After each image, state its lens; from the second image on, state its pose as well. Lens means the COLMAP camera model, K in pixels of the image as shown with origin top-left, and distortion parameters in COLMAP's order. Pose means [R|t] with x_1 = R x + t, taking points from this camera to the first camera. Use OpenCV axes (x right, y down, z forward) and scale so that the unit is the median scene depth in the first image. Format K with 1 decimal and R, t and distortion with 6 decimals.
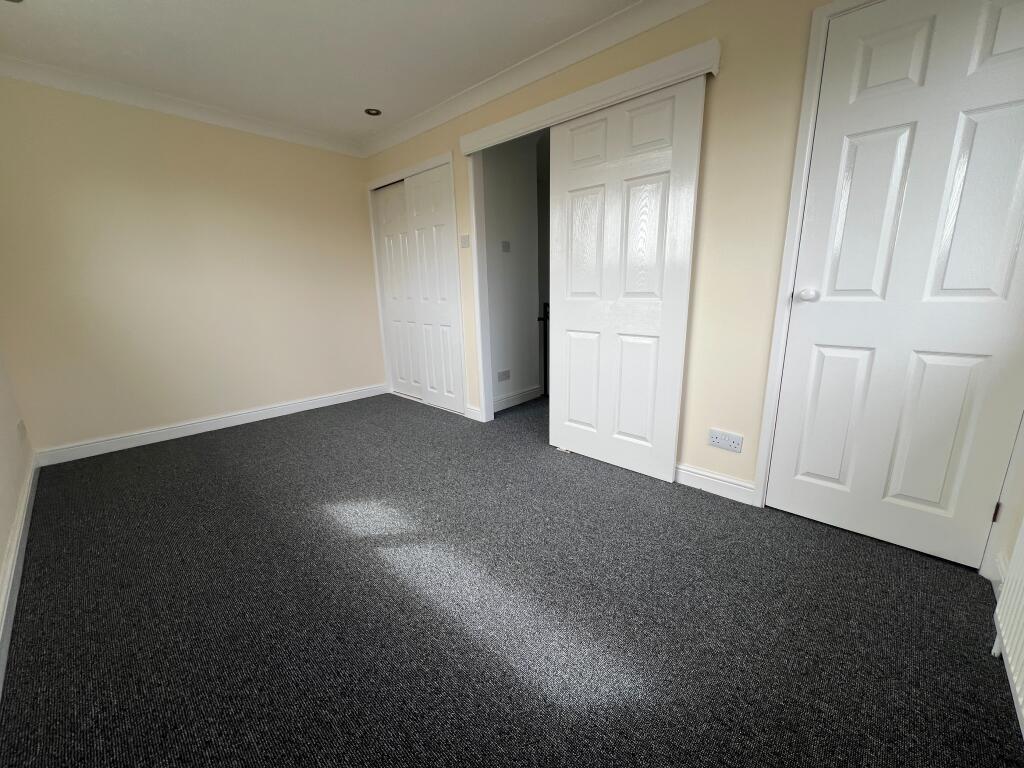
lens RADIAL K [[407.7, 0, 512.0], [0, 407.7, 384.0], [0, 0, 1]] dist [-0.000053, 0.000384]
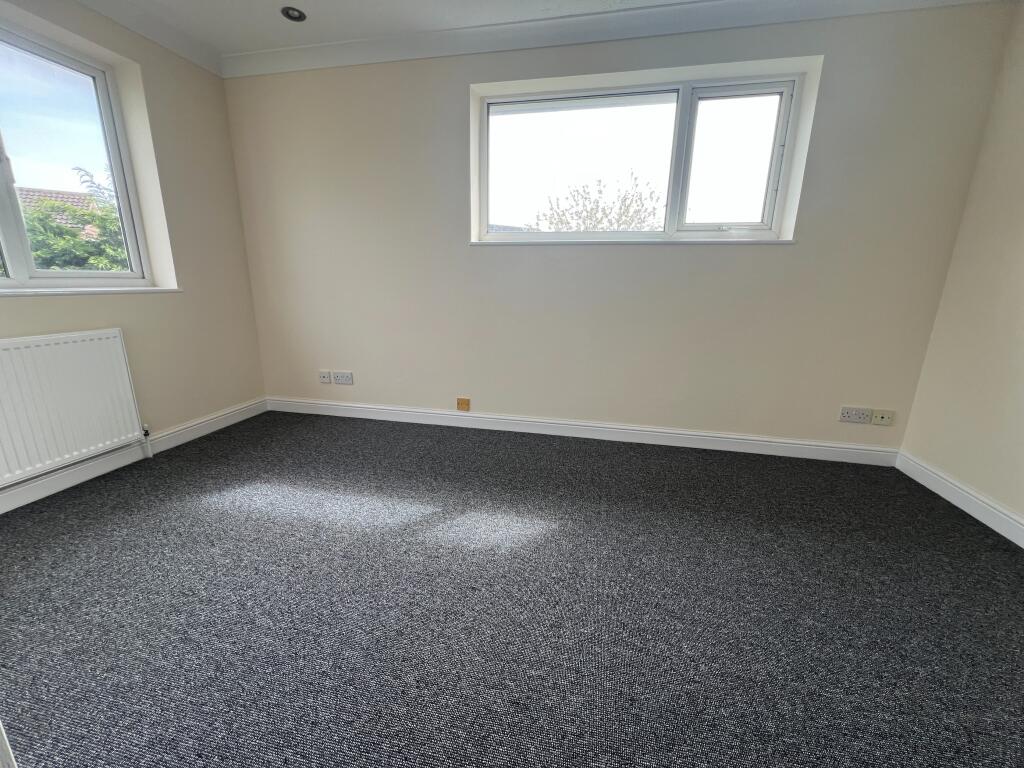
lens RADIAL K [[407.7, 0, 512.0], [0, 407.7, 384.0], [0, 0, 1]] dist [-0.000053, 0.000384]
pose [[-0.854020, 0.131065, -0.503460, 0.007801], [-0.119043, 0.892836, 0.434365, -0.433125], [0.506438, 0.430890, -0.746897, 1.984249]]
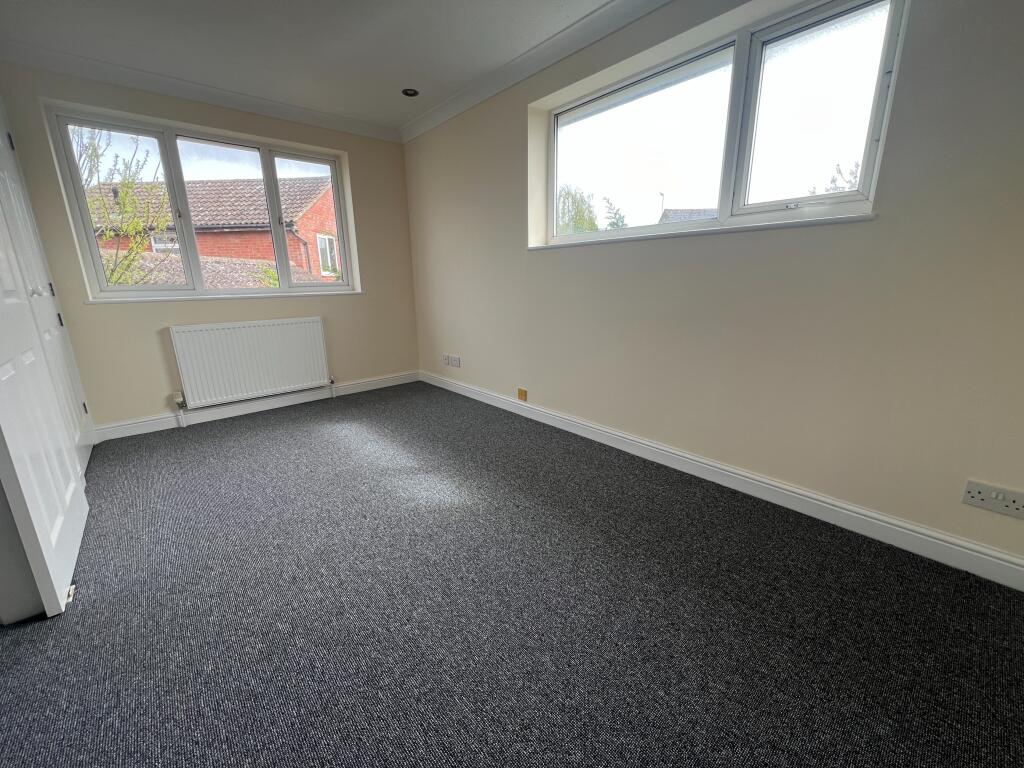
lens RADIAL K [[409.0, 0, 512.0], [0, 409.0, 384.0], [0, 0, 1]] dist [-0.000077, 0.000026]
pose [[-0.994933, 0.005577, 0.100386, -0.882418], [0.051569, 0.885426, 0.461911, -0.516453], [-0.086308, 0.464747, -0.881227, 2.316047]]
